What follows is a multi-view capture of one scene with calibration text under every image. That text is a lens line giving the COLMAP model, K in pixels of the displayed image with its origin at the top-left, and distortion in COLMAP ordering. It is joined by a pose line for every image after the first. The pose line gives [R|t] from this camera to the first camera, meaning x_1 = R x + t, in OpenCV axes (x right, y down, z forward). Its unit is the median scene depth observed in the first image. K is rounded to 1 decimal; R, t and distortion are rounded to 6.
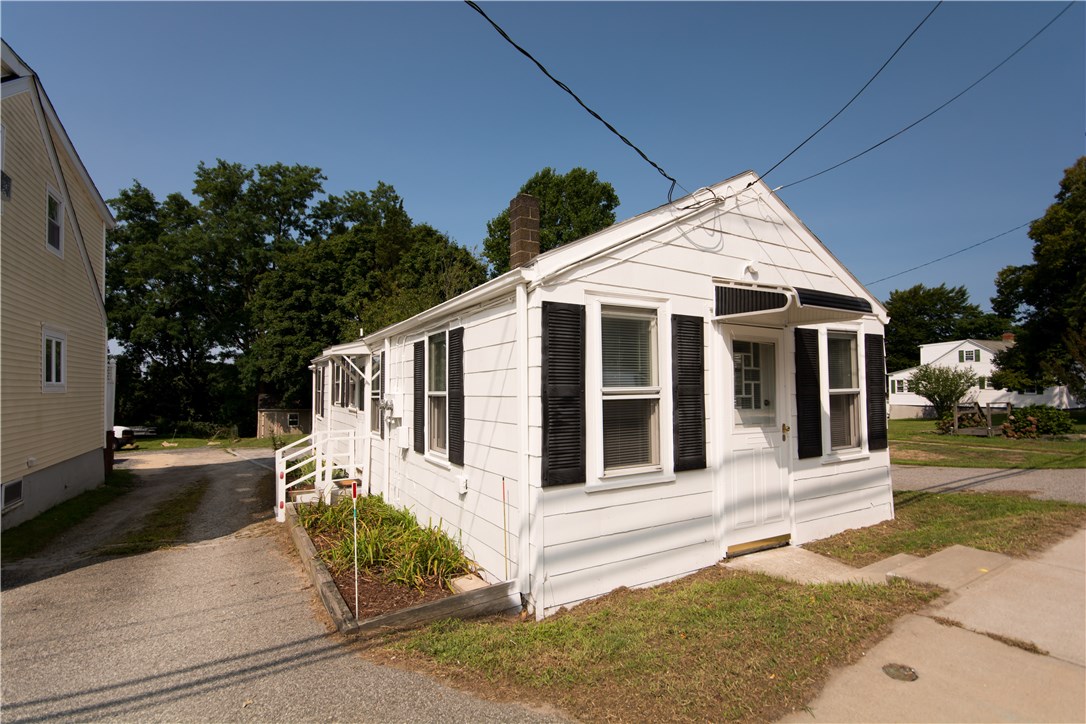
lens RADIAL K [[499.5, 0, 535.9], [0, 499.5, 378.0], [0, 0, 1]] dist [0.001241, -0.000217]
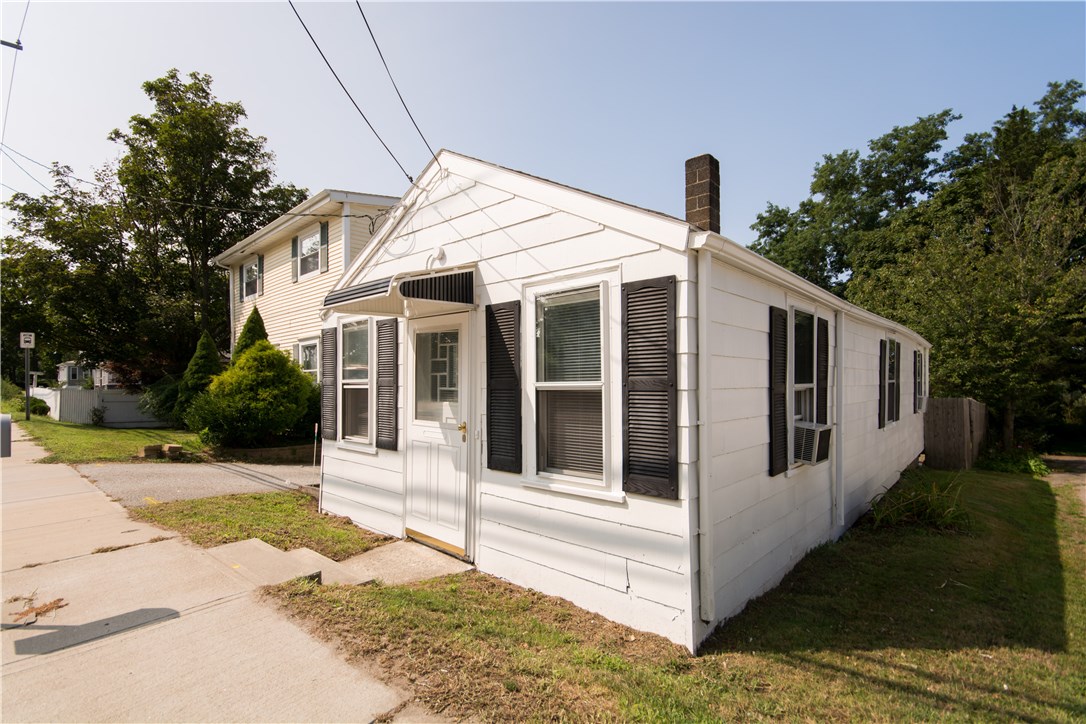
lens RADIAL K [[499.5, 0, 535.9], [0, 499.5, 378.0], [0, 0, 1]] dist [0.001241, -0.000217]
pose [[0.307019, -0.001210, -0.951703, 1.172010], [0.024003, 0.999691, 0.006472, 0.011886], [0.951401, -0.024830, 0.306953, 0.737881]]
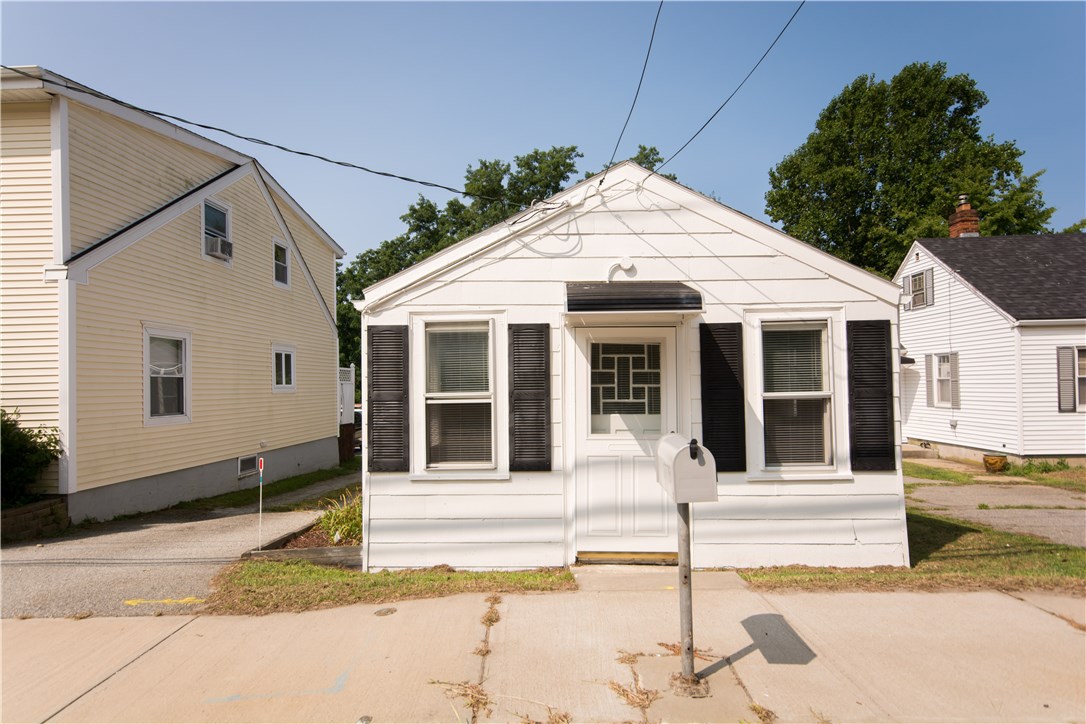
lens RADIAL K [[610.5, 0, 538.1], [0, 610.5, 381.7], [0, 0, 1]] dist [0.013360, 0.000580]
pose [[0.854767, -0.008704, -0.518939, 0.747094], [0.018270, 0.999744, 0.013323, -0.015156], [0.518690, -0.020869, 0.854707, -0.064059]]
